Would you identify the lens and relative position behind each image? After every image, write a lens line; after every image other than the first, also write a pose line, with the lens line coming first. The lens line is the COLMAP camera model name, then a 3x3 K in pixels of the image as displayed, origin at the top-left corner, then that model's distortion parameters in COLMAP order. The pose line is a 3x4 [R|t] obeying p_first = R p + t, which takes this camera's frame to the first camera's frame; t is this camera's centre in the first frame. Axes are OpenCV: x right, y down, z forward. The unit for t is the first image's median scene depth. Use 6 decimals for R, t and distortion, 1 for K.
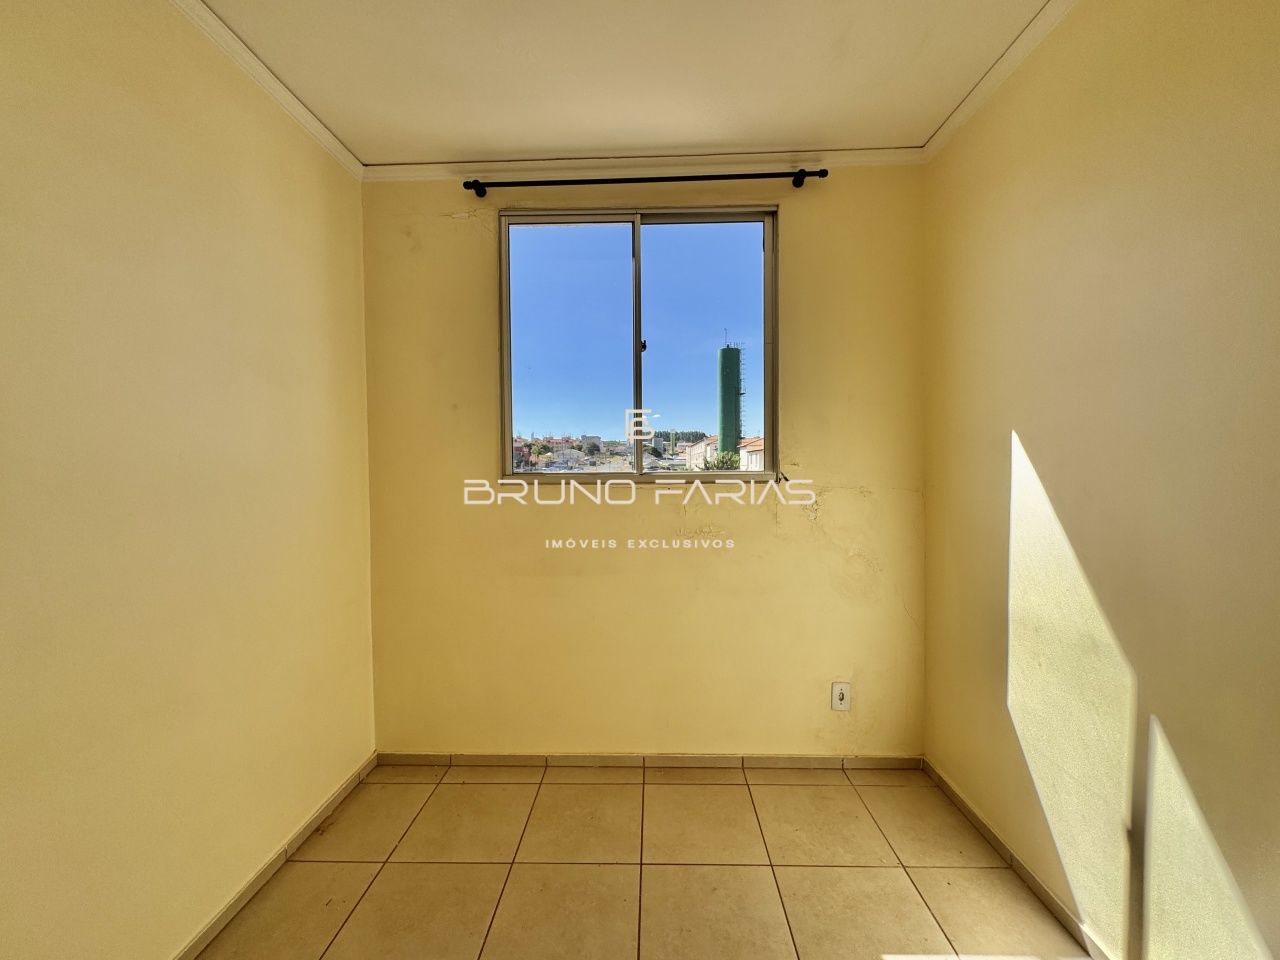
lens RADIAL K [[510.8, 0, 640.0], [0, 510.8, 480.0], [0, 0, 1]] dist [-0.001075, -0.000544]
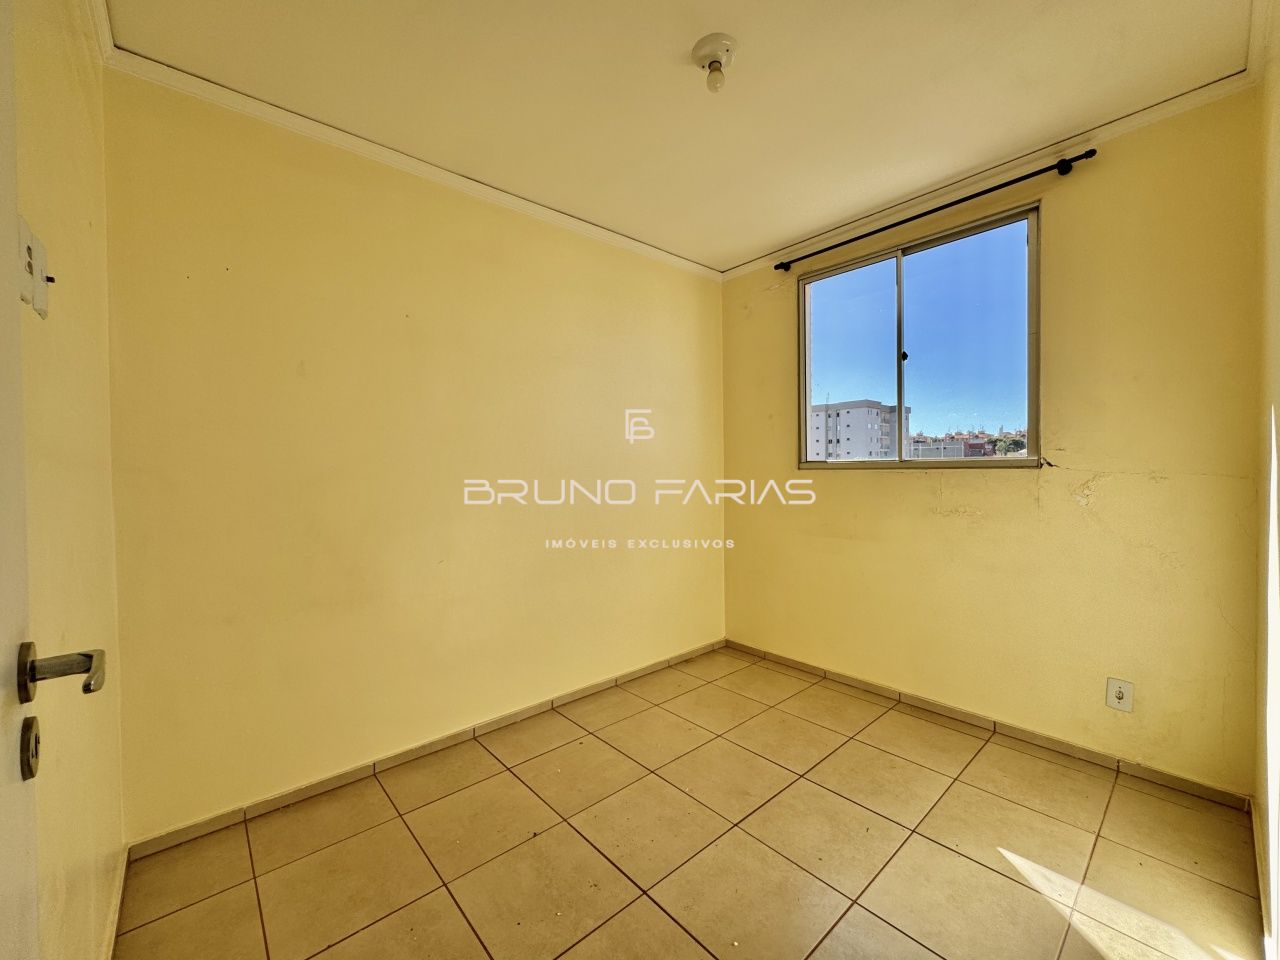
lens RADIAL K [[510.8, 0, 640.0], [0, 510.8, 480.0], [0, 0, 1]] dist [-0.001075, -0.000544]
pose [[0.681427, 0.016701, -0.731695, 0.475050], [-0.017286, 0.999828, 0.006723, 0.037263], [0.731682, 0.008067, 0.681599, -0.291672]]
